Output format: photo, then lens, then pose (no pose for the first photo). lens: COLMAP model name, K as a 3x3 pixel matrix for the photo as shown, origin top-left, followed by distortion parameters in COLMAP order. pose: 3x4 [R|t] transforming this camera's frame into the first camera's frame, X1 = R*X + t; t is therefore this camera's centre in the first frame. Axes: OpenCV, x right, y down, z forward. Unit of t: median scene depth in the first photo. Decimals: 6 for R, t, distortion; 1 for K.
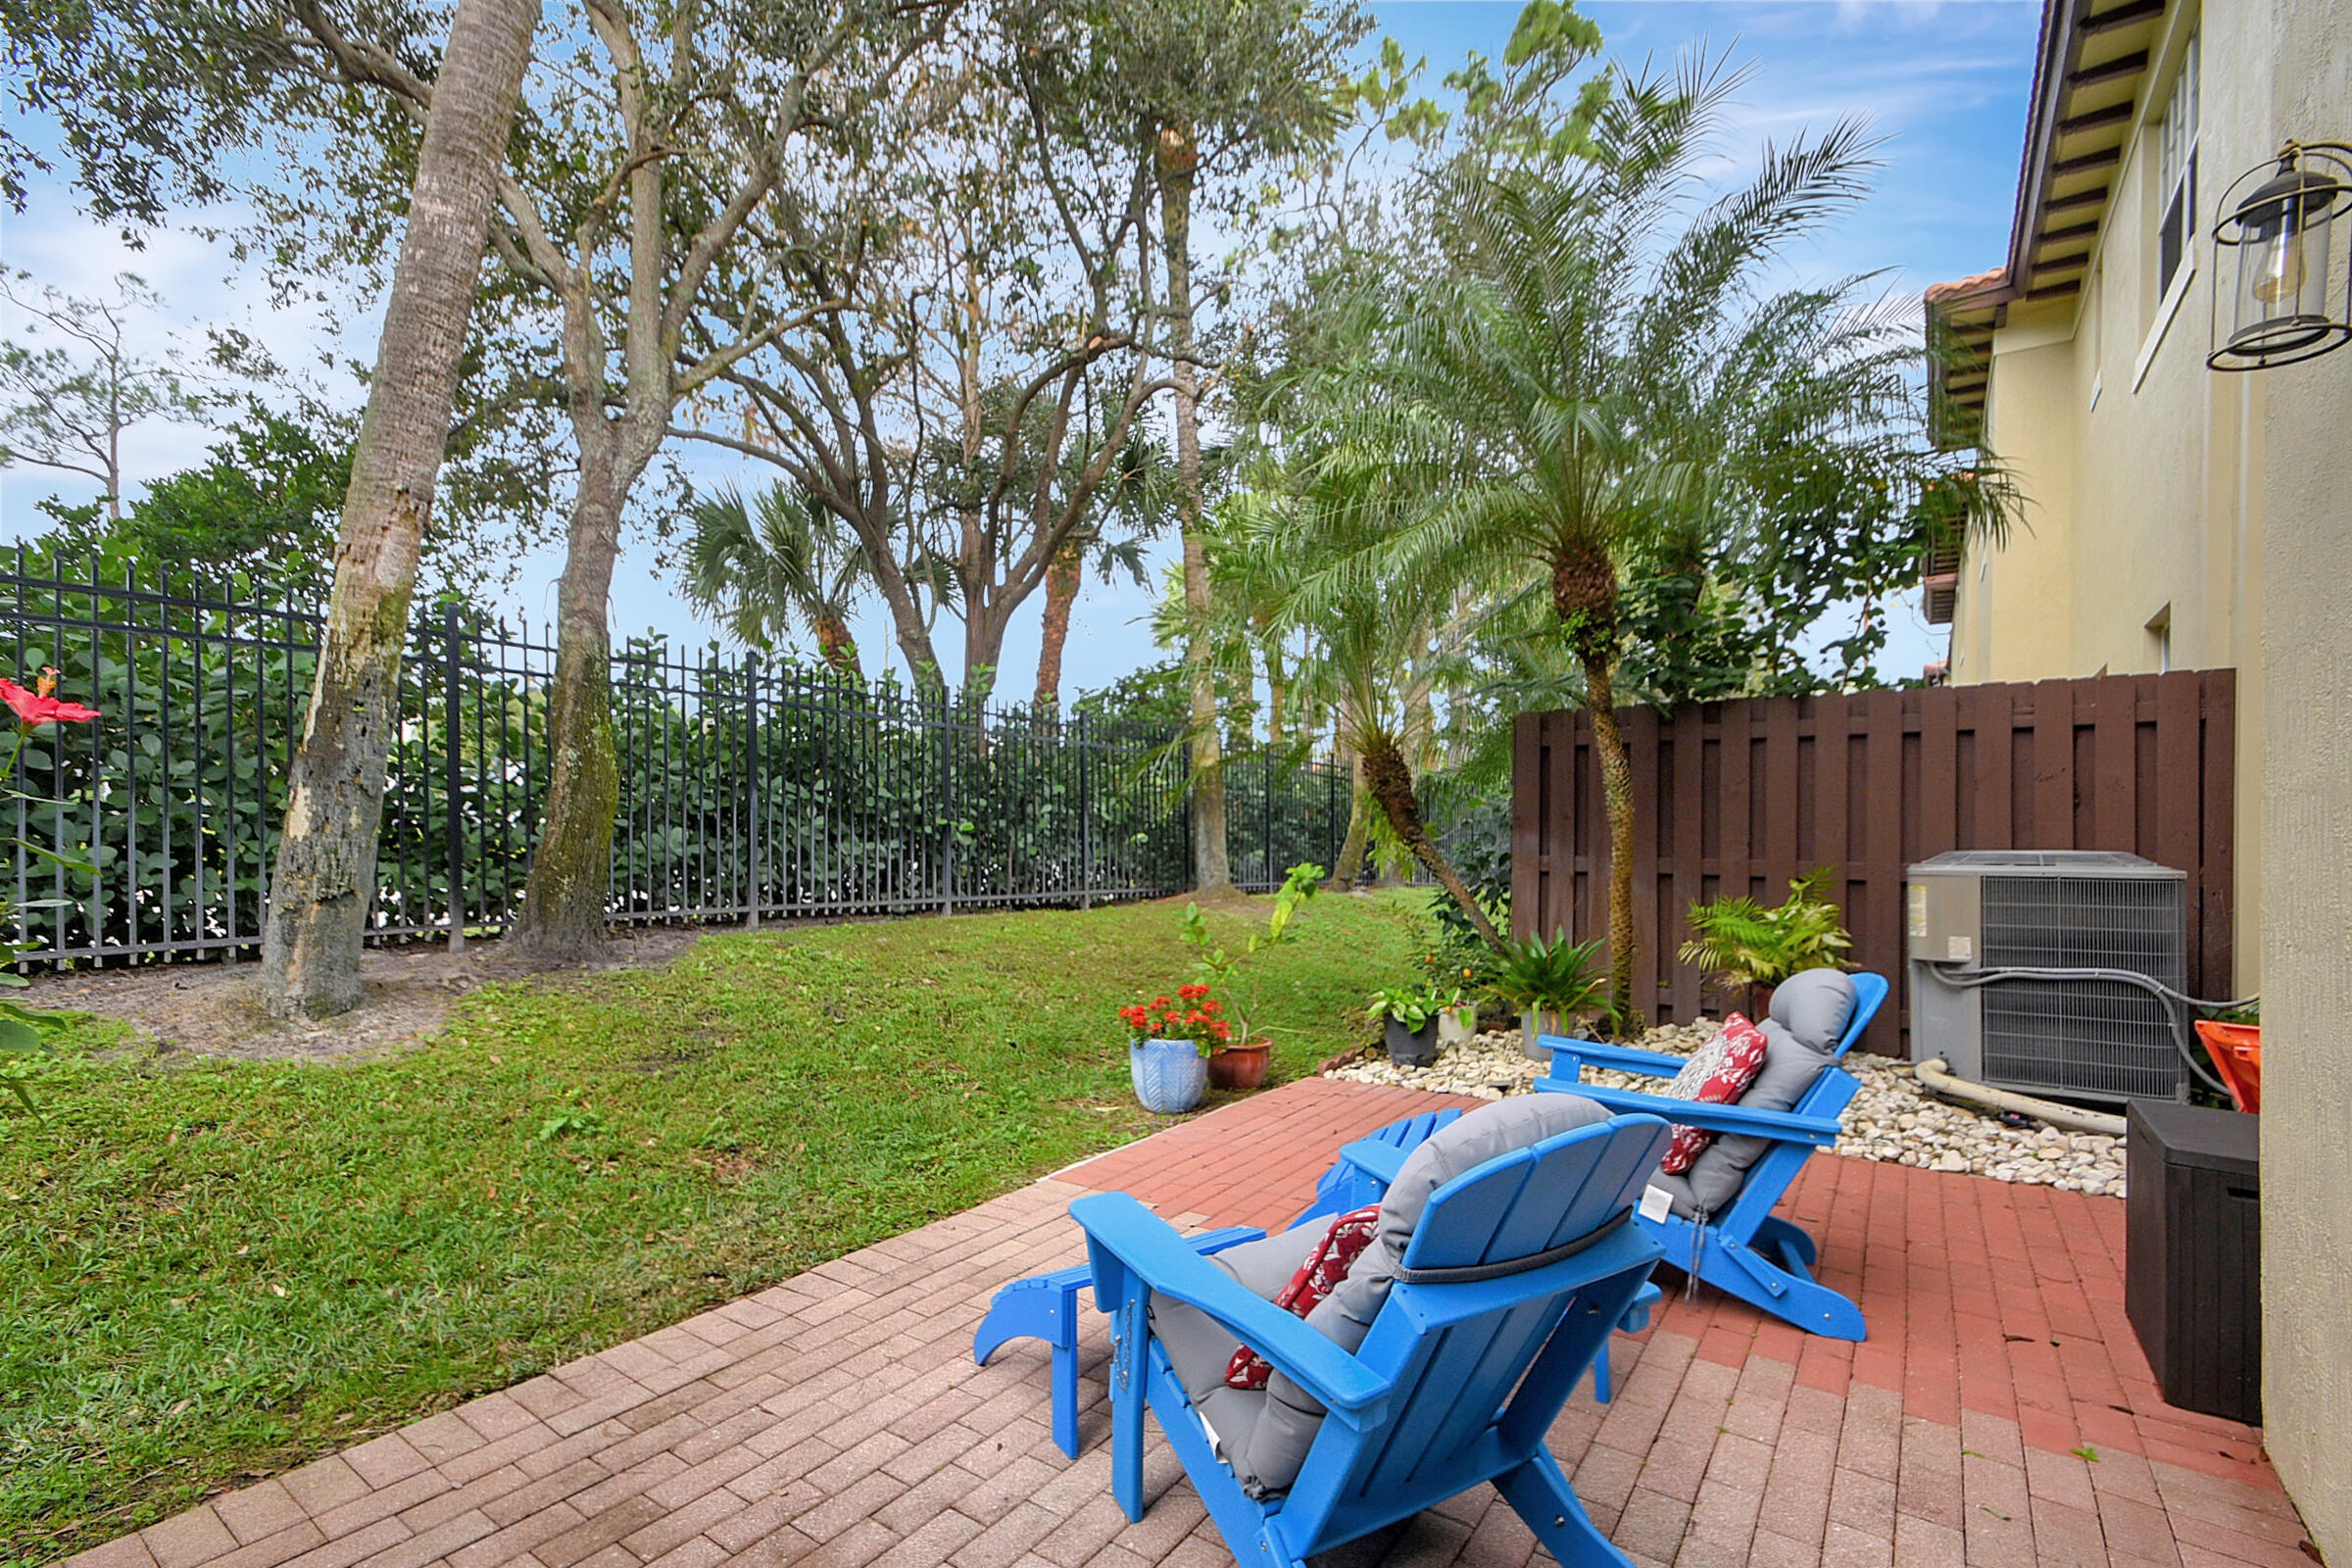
lens RADIAL K [[1062.7, 0, 1140.4], [0, 1062.7, 891.8], [0, 0, 1]] dist [0.011878, -0.014989]
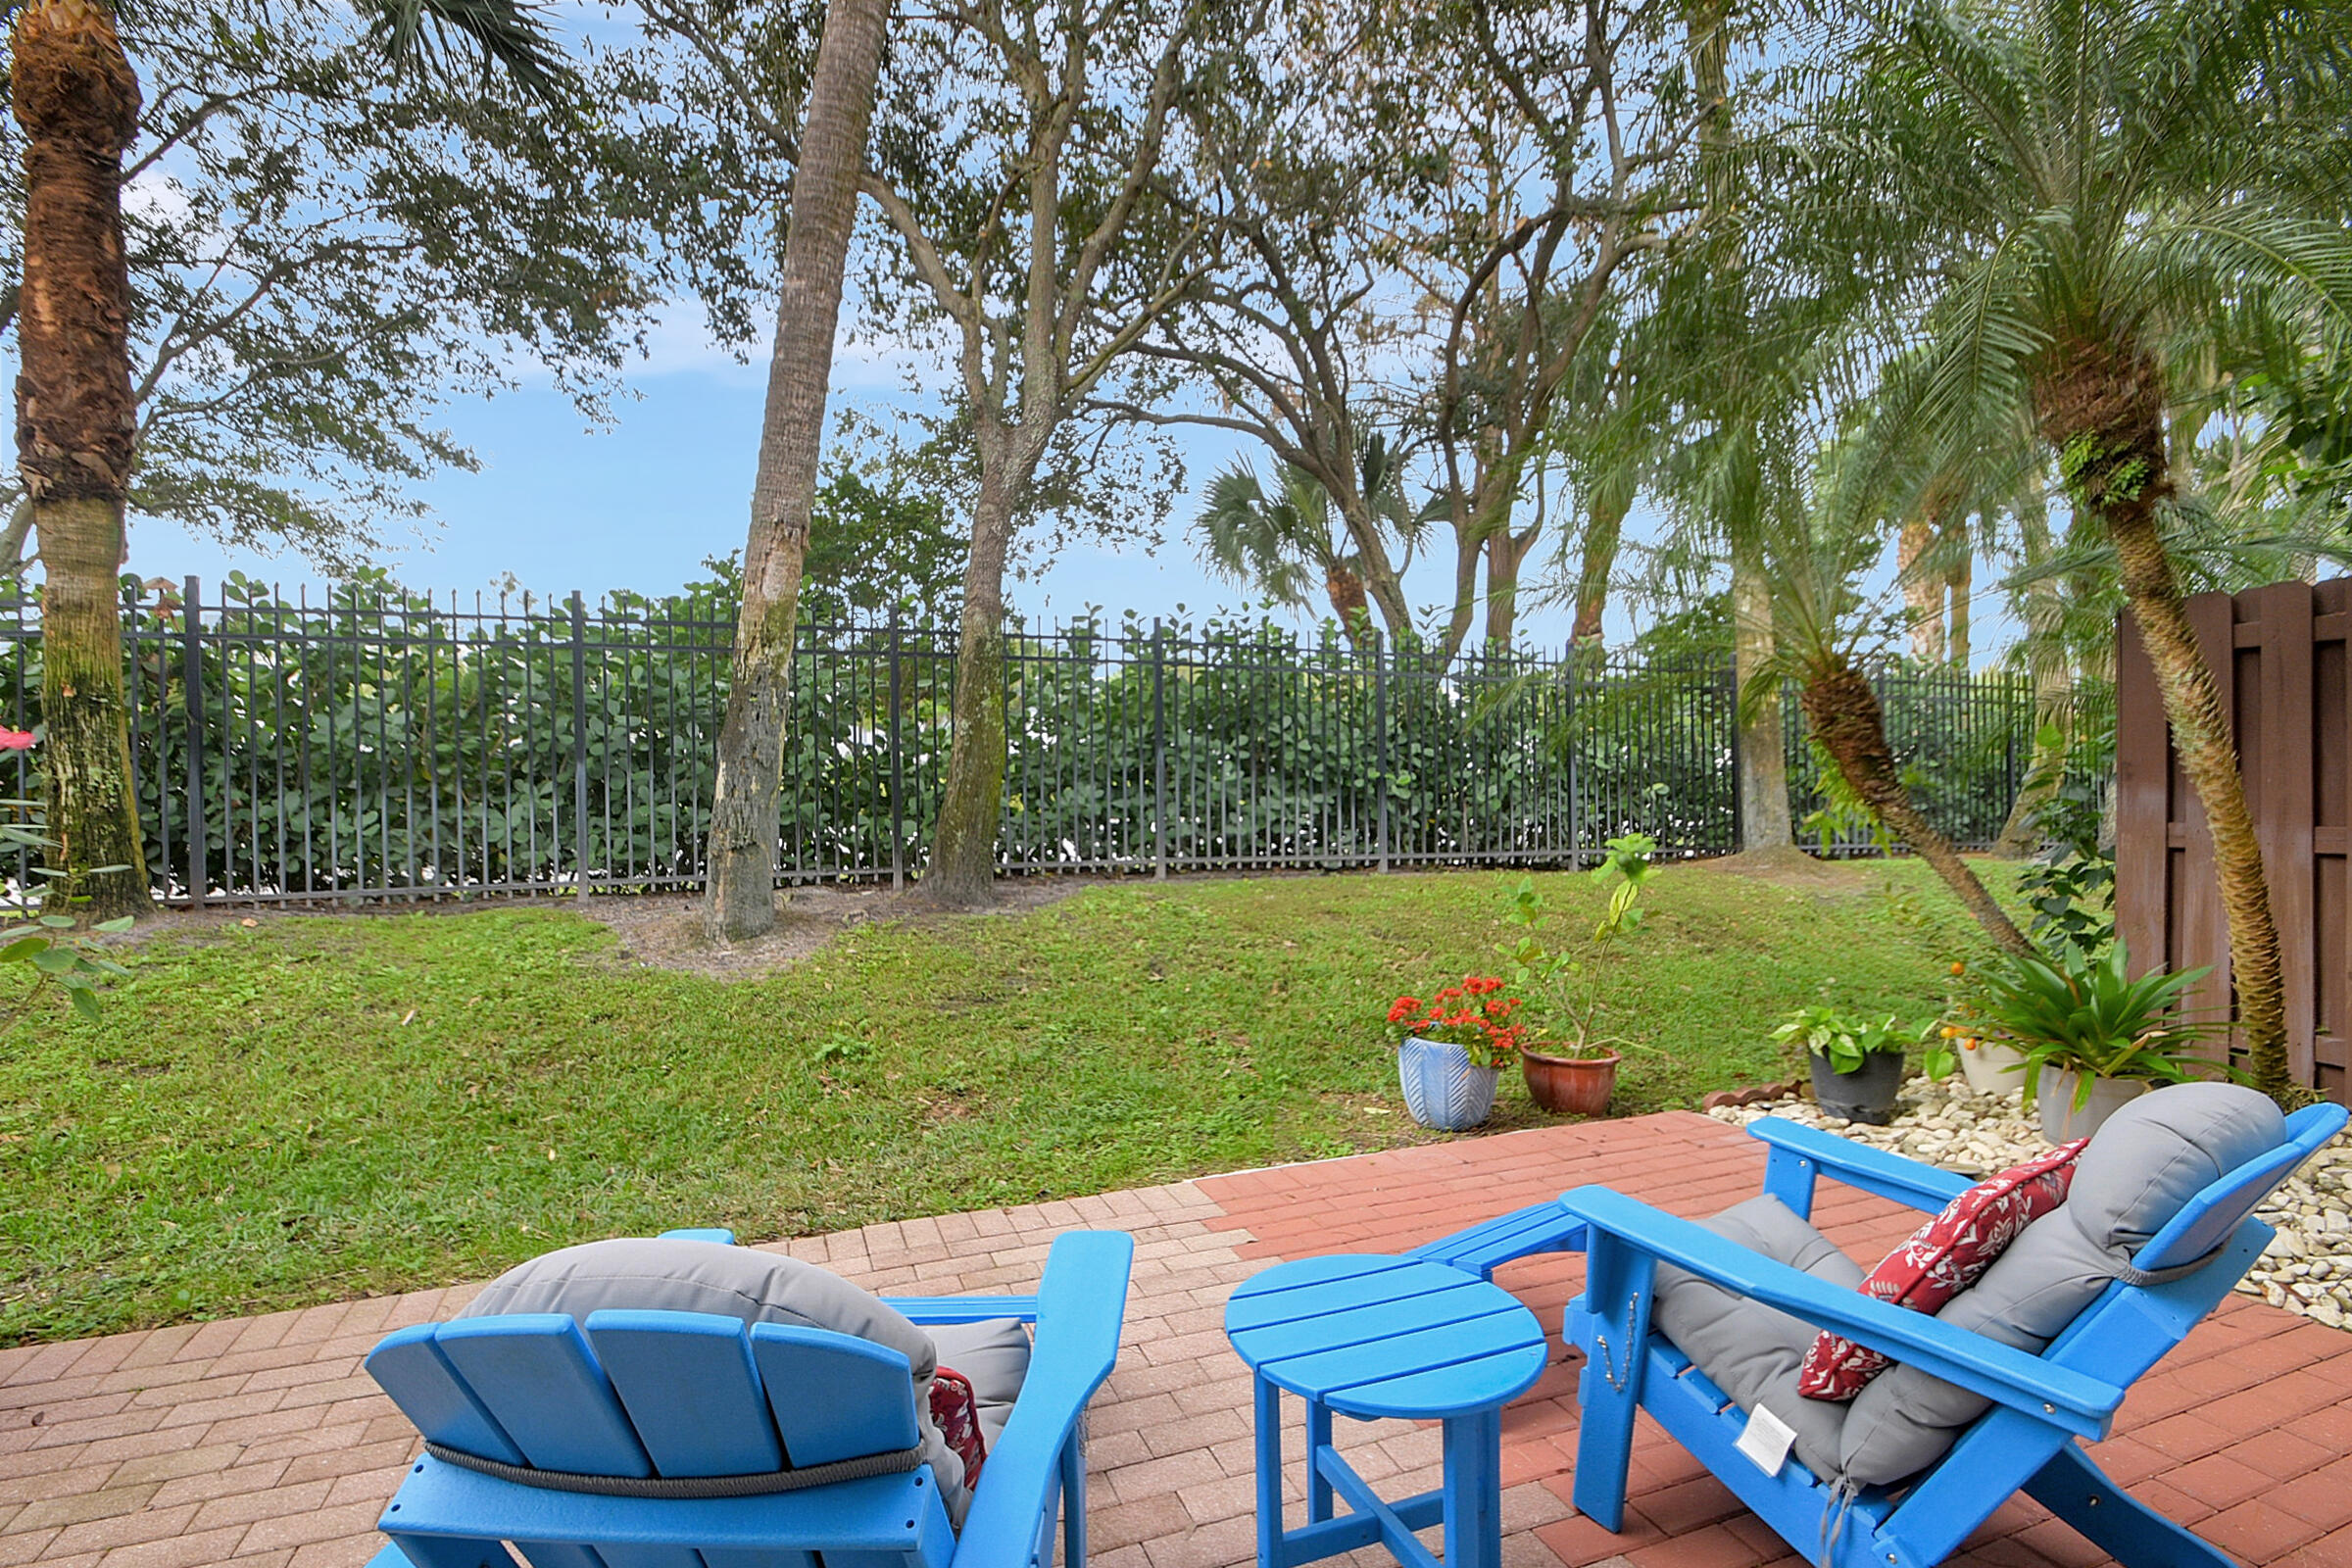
lens RADIAL K [[1056.5, 0, 1163.6], [0, 1056.5, 826.4], [0, 0, 1]] dist [-0.000726, -0.000757]
pose [[0.833426, 0.016363, -0.552388, 0.301623], [-0.021069, 0.999776, -0.002172, -0.022968], [0.552229, 0.013448, 0.833584, 0.184261]]
